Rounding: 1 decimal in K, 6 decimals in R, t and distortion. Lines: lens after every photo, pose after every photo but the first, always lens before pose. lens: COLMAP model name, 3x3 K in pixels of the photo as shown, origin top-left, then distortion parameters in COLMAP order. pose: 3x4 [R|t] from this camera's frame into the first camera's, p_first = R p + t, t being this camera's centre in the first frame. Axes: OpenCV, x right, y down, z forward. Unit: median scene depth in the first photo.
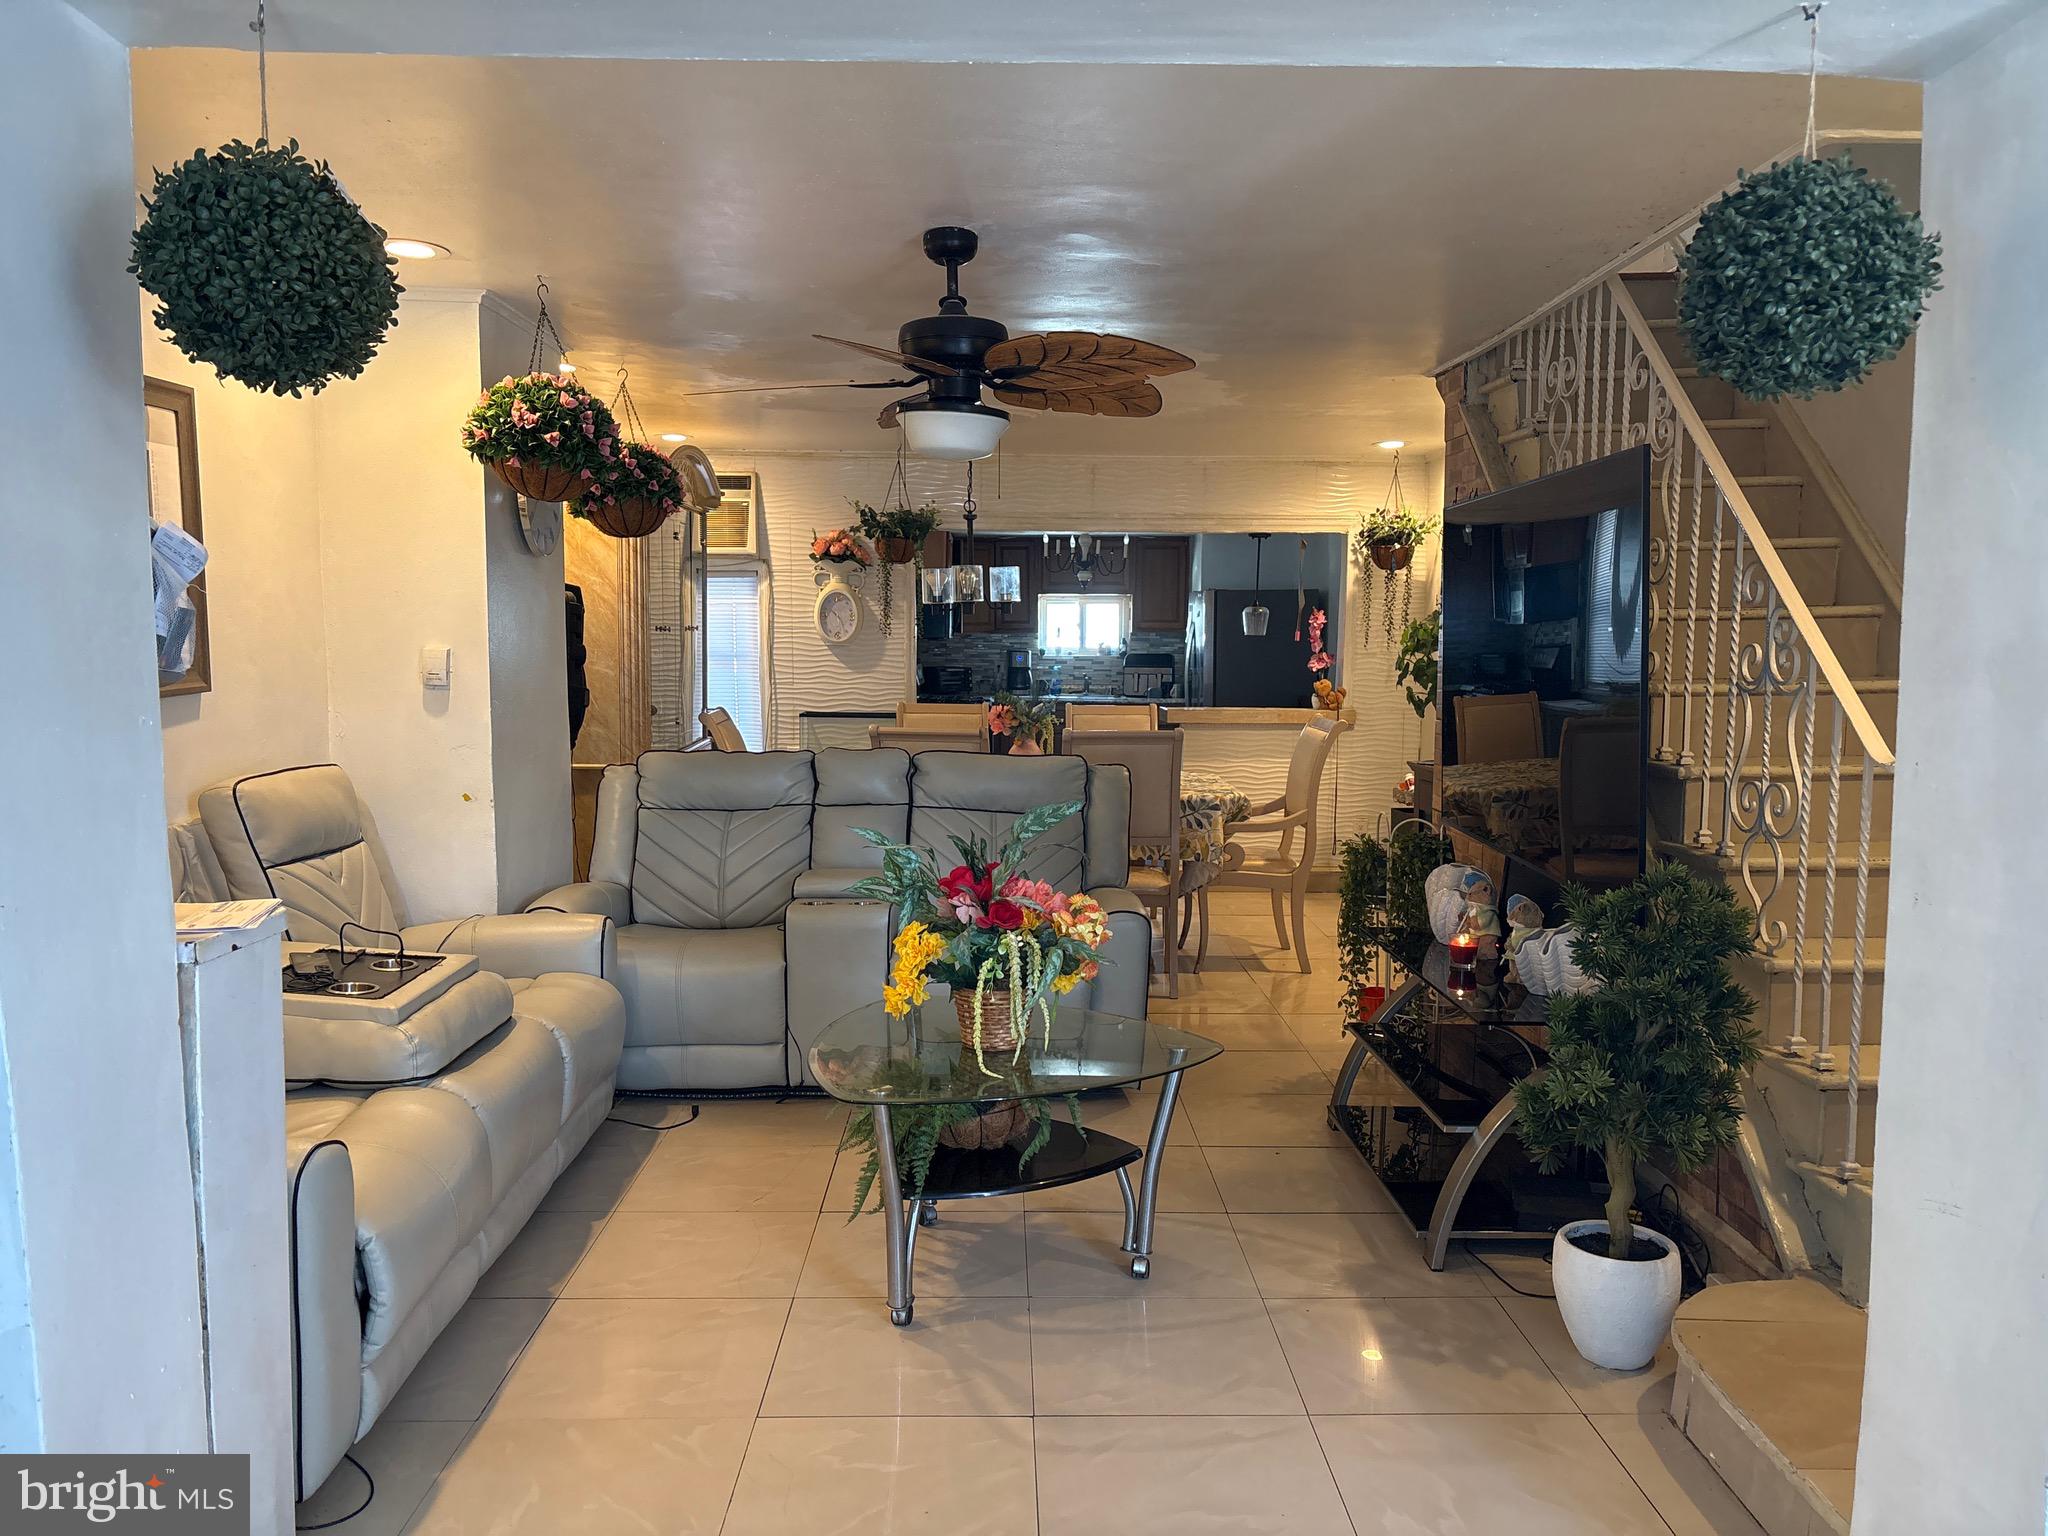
lens RADIAL K [[1550.6, 0, 1018.2], [0, 1550.6, 777.5], [0, 0, 1]] dist [0.082014, -0.089090]
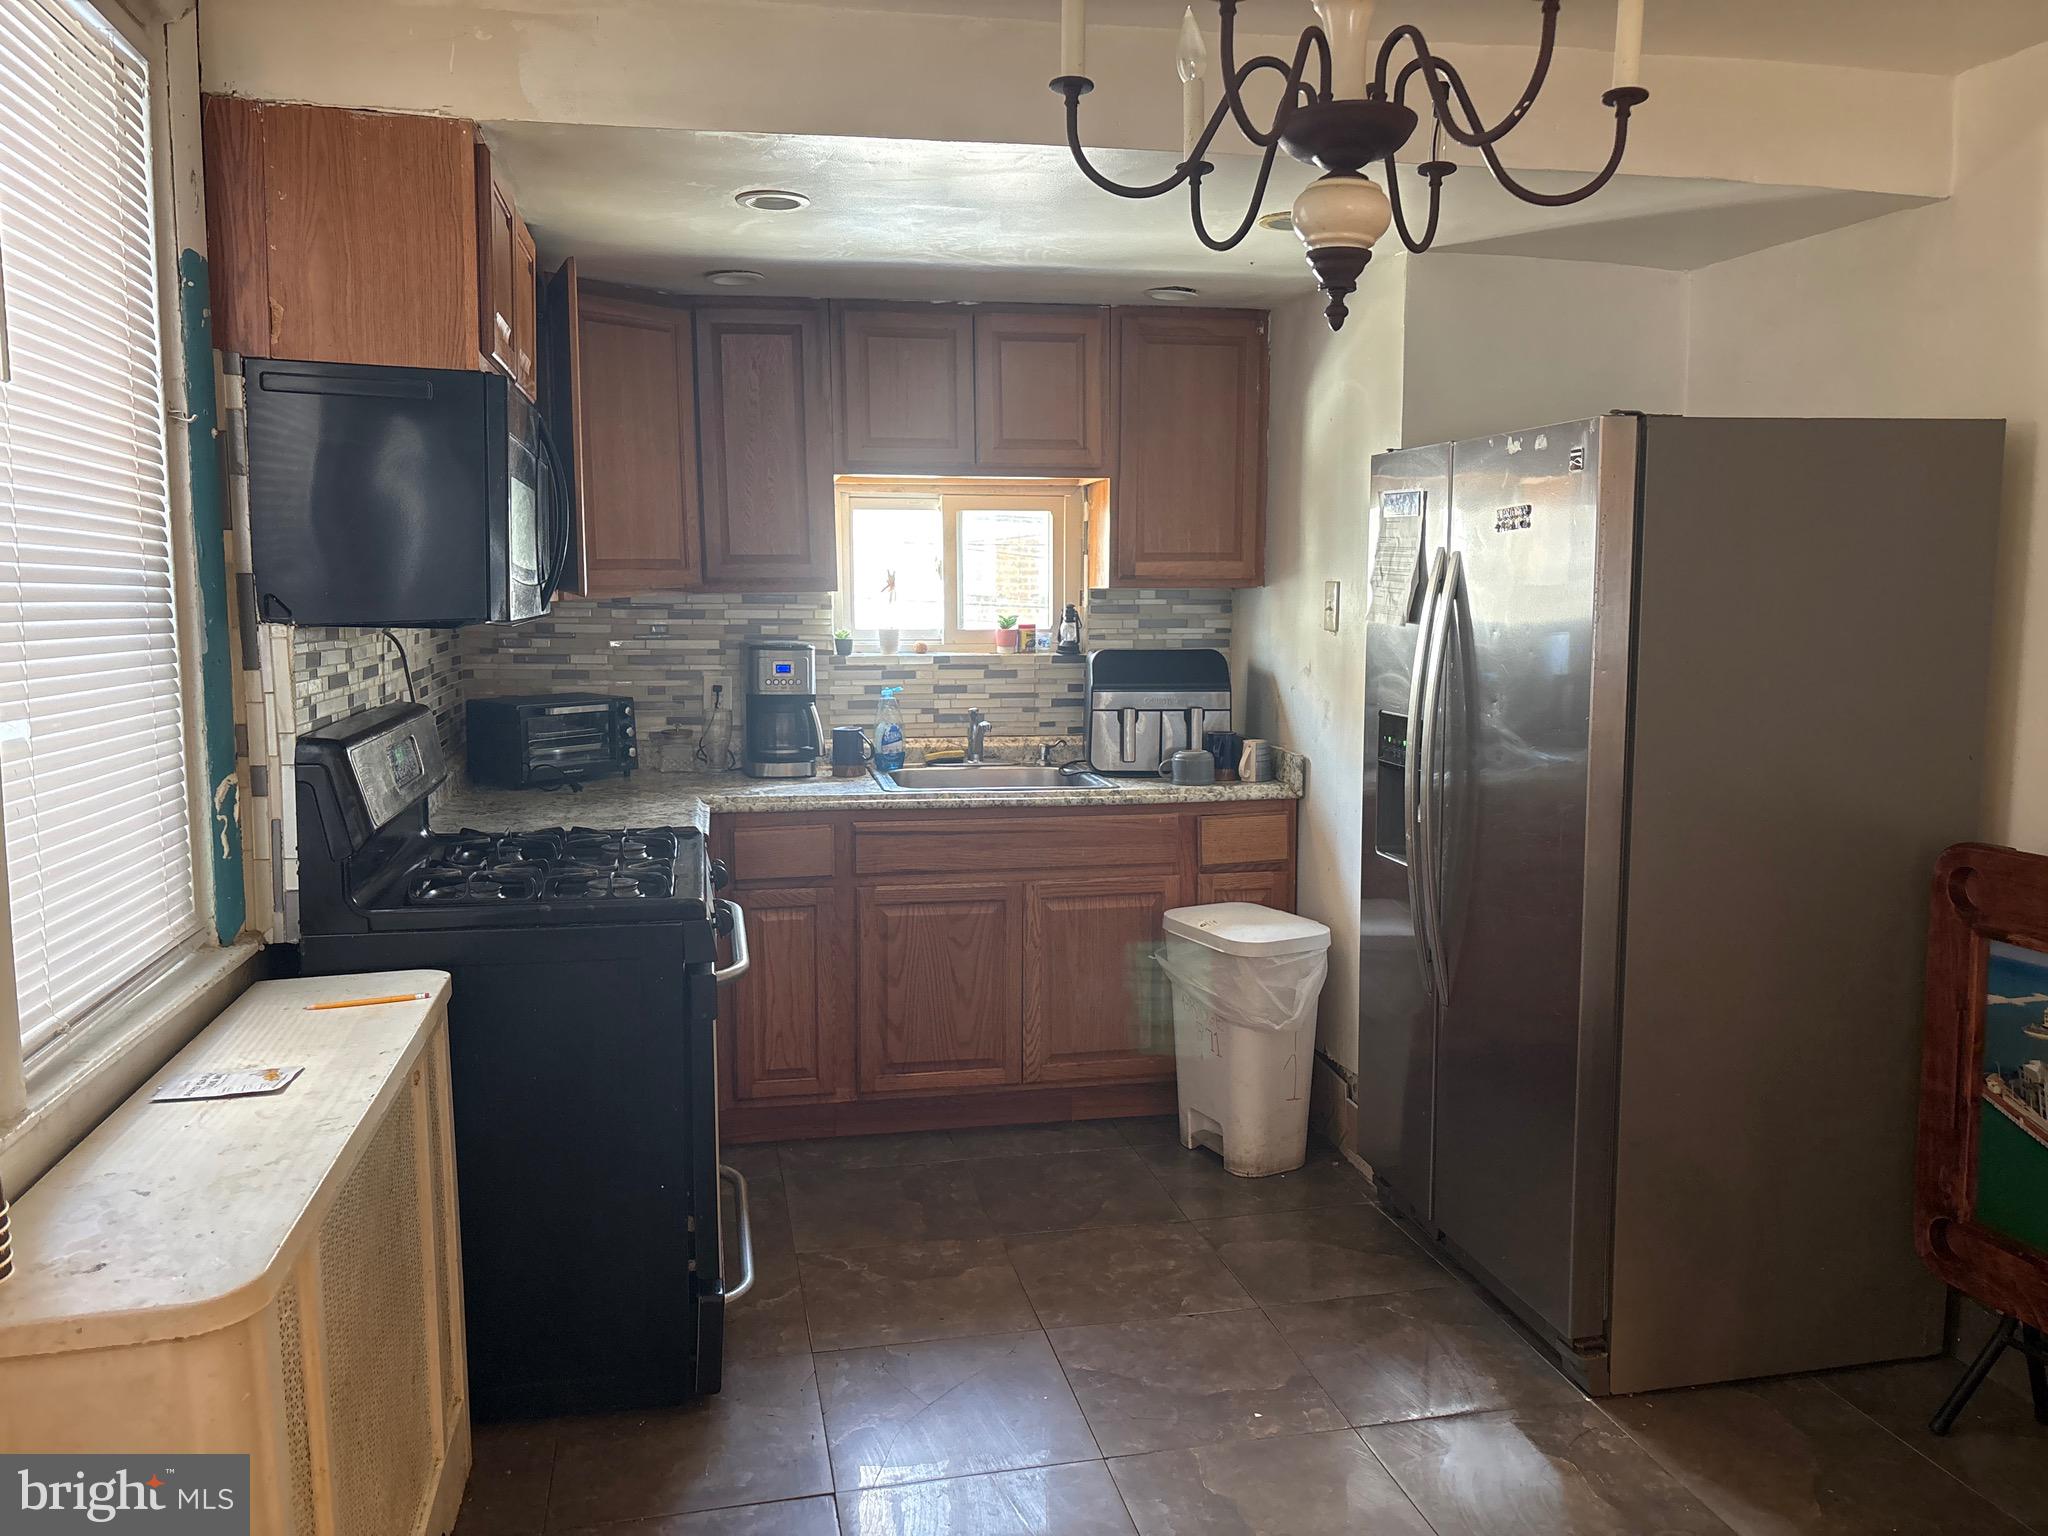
lens RADIAL K [[1550.6, 0, 1040.8], [0, 1550.6, 773.4], [0, 0, 1]] dist [0.082014, -0.089090]
pose [[0.974481, -0.030820, 0.222343, -0.020102], [0.023112, 0.999041, 0.037187, -0.065565], [-0.223276, -0.031099, 0.974259, 0.664978]]
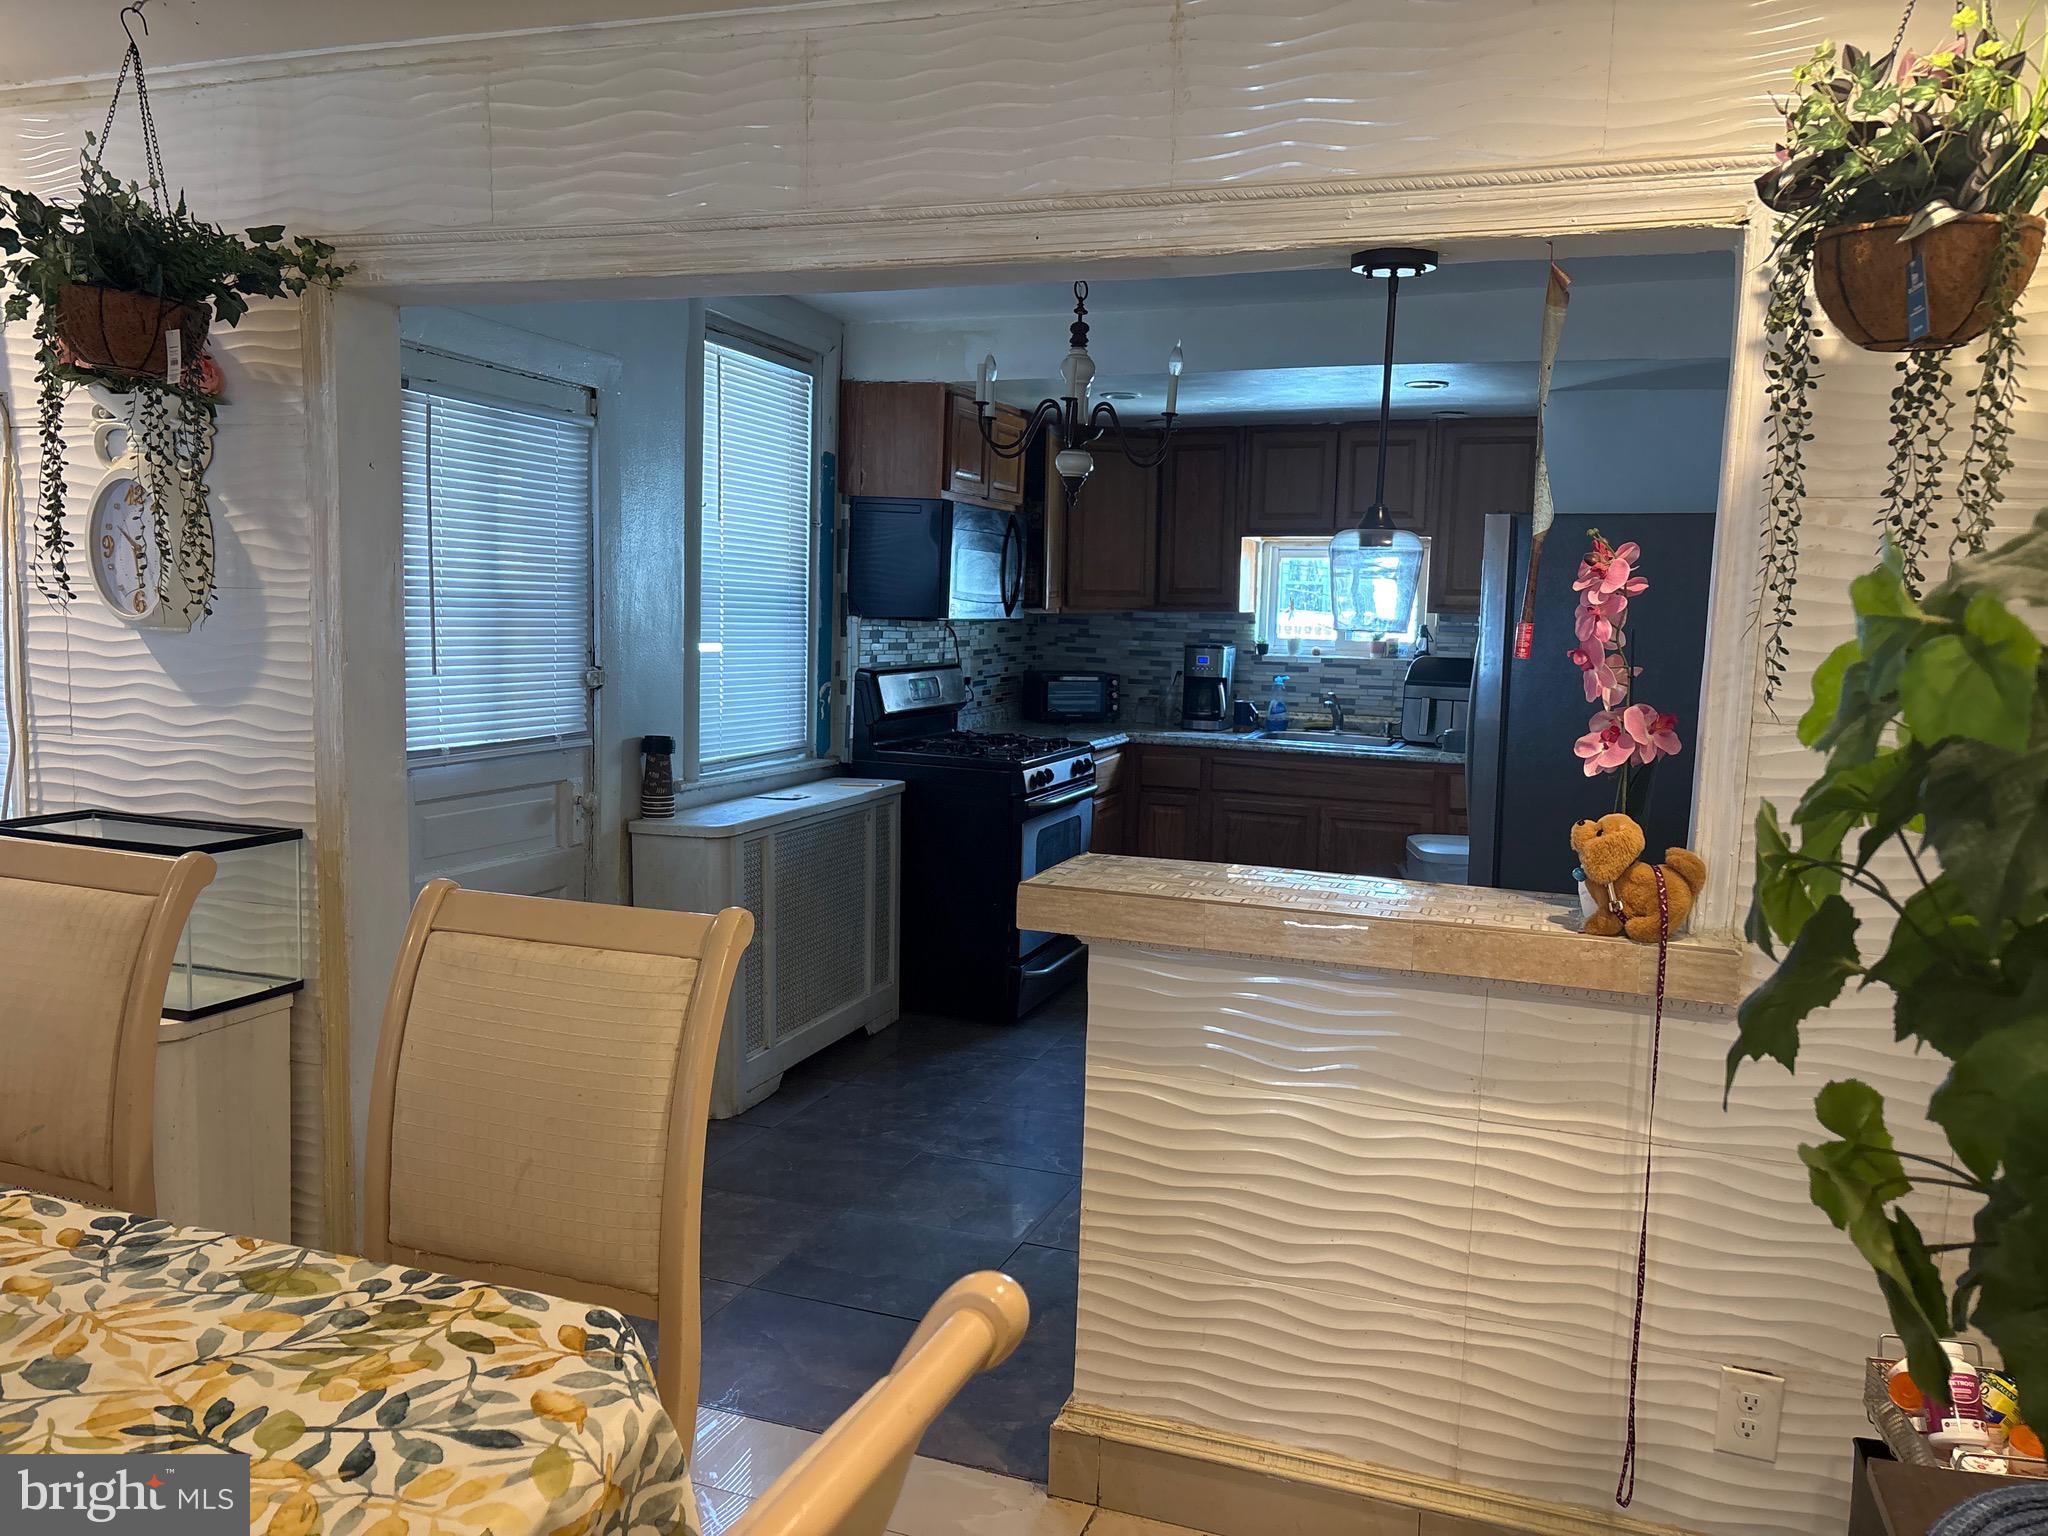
lens RADIAL K [[1550.6, 0, 1036.4], [0, 1550.6, 763.3], [0, 0, 1]] dist [0.082014, -0.089090]
pose [[0.934480, 0.054638, -0.351798, 0.134391], [-0.051873, 0.998504, 0.017288, -0.048240], [0.352217, 0.002093, 0.935916, 0.492877]]
